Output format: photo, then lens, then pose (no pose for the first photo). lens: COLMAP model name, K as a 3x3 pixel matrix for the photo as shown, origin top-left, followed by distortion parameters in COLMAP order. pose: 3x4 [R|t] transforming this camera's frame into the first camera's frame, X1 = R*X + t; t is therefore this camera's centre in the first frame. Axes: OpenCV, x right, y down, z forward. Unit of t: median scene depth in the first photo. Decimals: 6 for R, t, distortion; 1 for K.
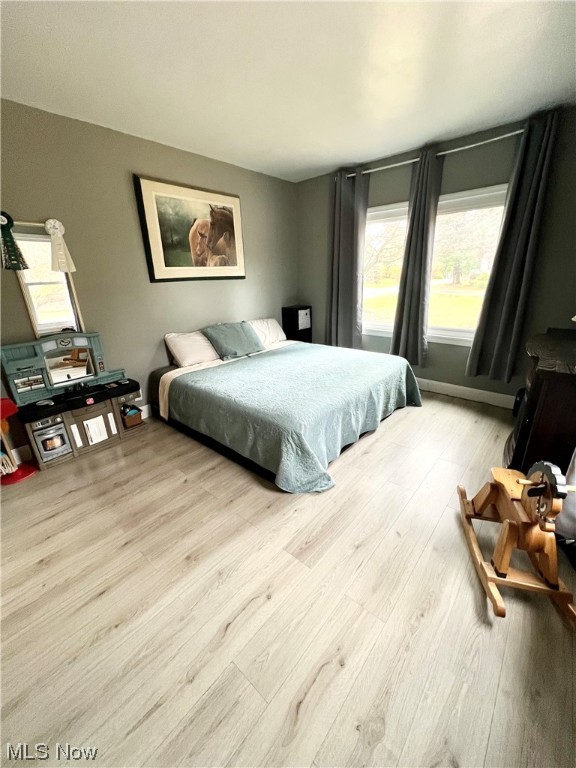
lens RADIAL K [[306.9, 0, 288.0], [0, 306.9, 384.0], [0, 0, 1]] dist [0.000731, 0.000023]
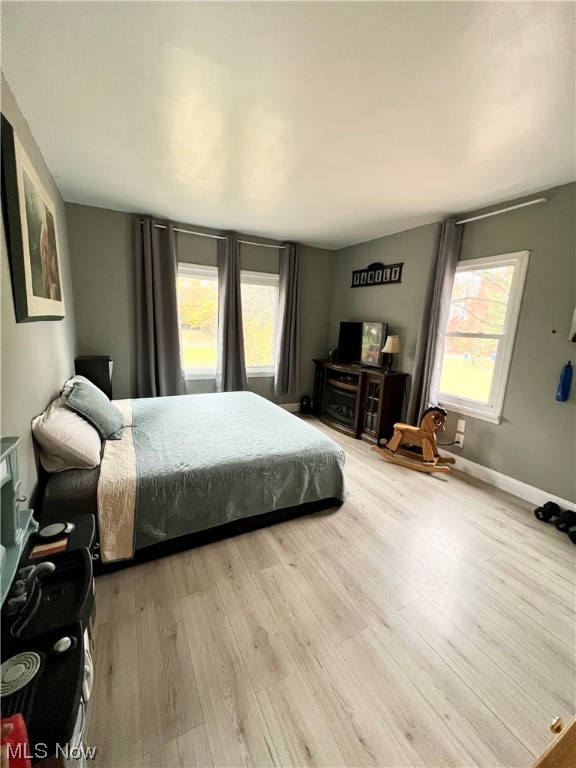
lens RADIAL K [[306.9, 0, 288.0], [0, 306.9, 384.0], [0, 0, 1]] dist [0.000731, 0.000023]
pose [[0.353351, -0.137378, 0.925349, -0.878466], [0.265449, 0.963225, 0.041638, -0.159018], [-0.897040, 0.230920, 0.376823, 0.503971]]
